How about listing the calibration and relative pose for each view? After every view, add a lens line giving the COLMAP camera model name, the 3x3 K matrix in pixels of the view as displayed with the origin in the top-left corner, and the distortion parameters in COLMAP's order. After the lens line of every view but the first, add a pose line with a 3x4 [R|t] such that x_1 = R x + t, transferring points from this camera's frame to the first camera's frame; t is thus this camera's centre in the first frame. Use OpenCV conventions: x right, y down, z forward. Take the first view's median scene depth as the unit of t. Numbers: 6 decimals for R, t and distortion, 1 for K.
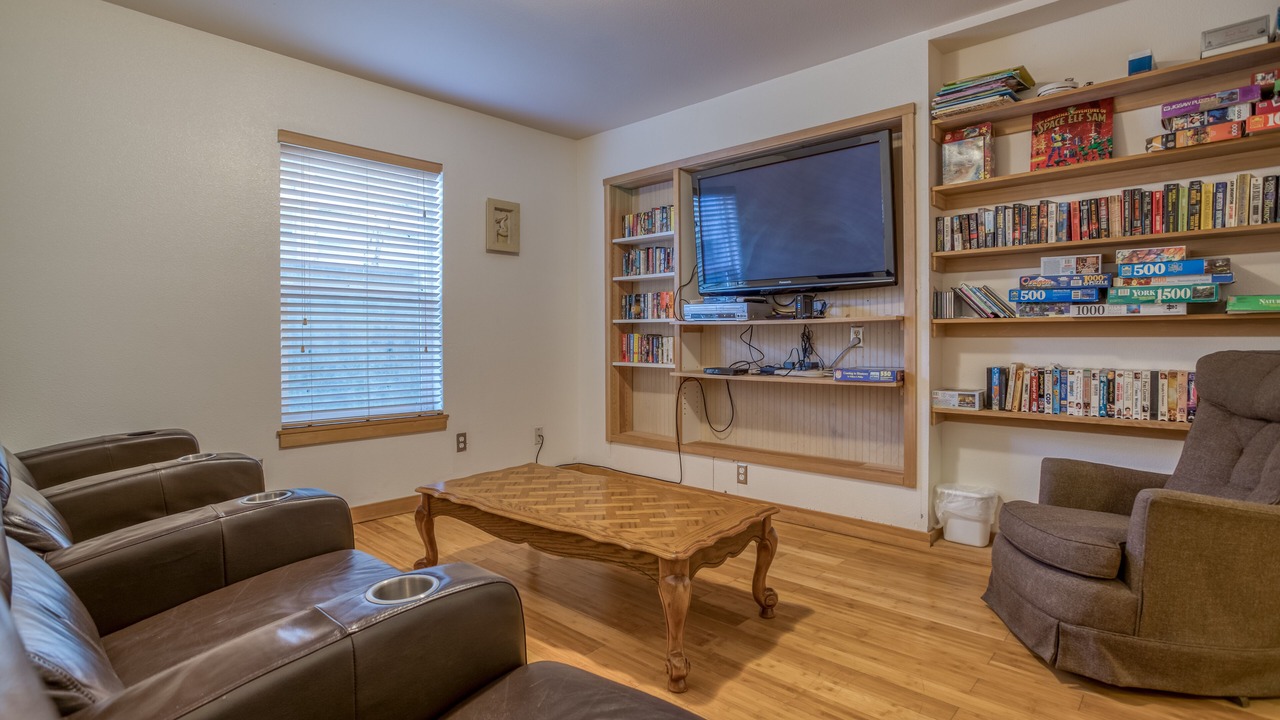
lens RADIAL K [[635.2, 0, 641.1], [0, 635.2, 340.9], [0, 0, 1]] dist [-0.073730, 0.050671]
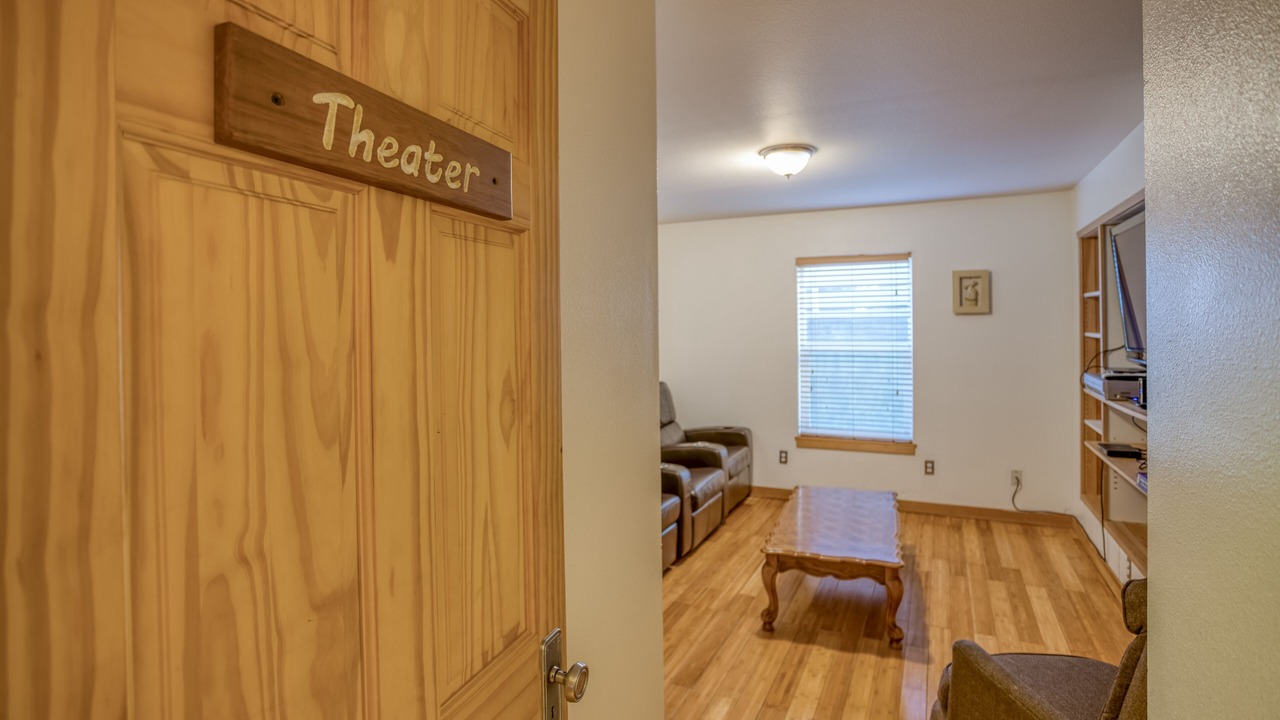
lens RADIAL K [[635.2, 0, 641.1], [0, 635.2, 340.9], [0, 0, 1]] dist [-0.073730, 0.050671]
pose [[0.295248, 0.025679, -0.955076, 0.895631], [0.004692, 0.999588, 0.028326, -0.159932], [0.955409, -0.012845, 0.295006, 0.100016]]
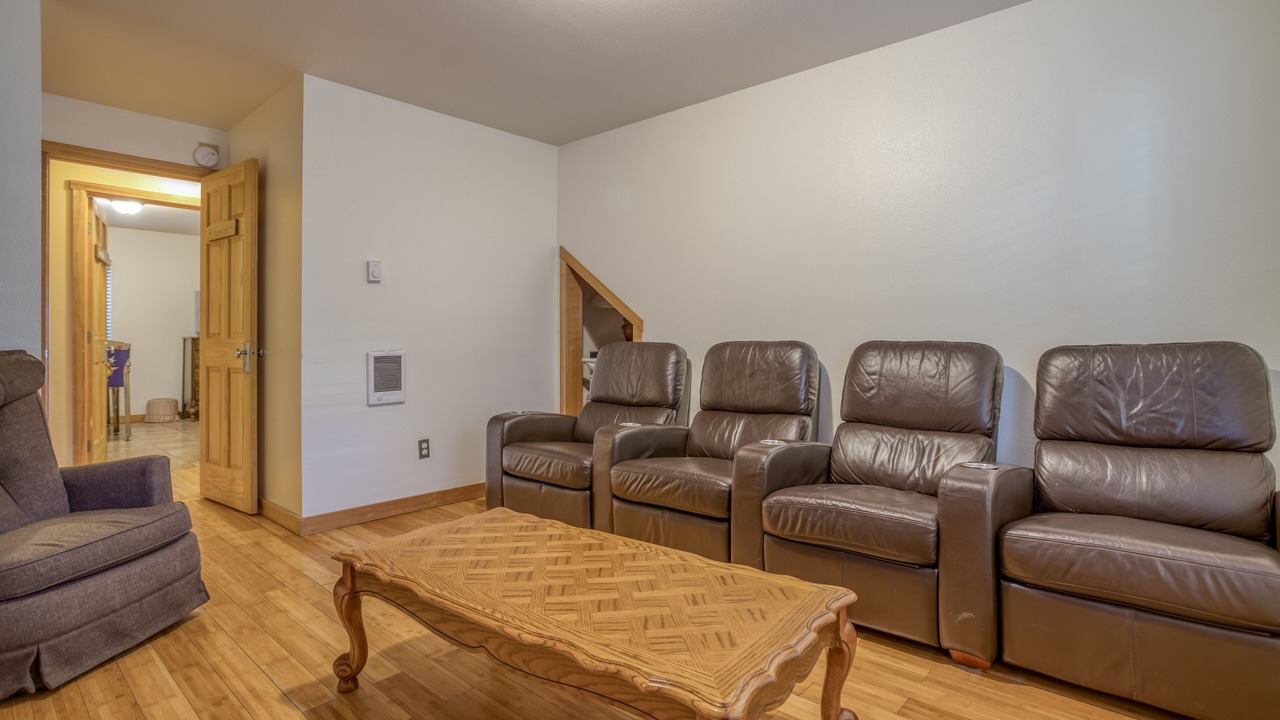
lens RADIAL K [[635.2, 0, 641.1], [0, 635.2, 340.9], [0, 0, 1]] dist [-0.073730, 0.050671]
pose [[-0.999744, 0.007343, -0.021422, -0.117720], [0.007220, 0.999957, 0.005805, -0.008205], [0.021464, 0.005649, -0.999754, 1.300779]]
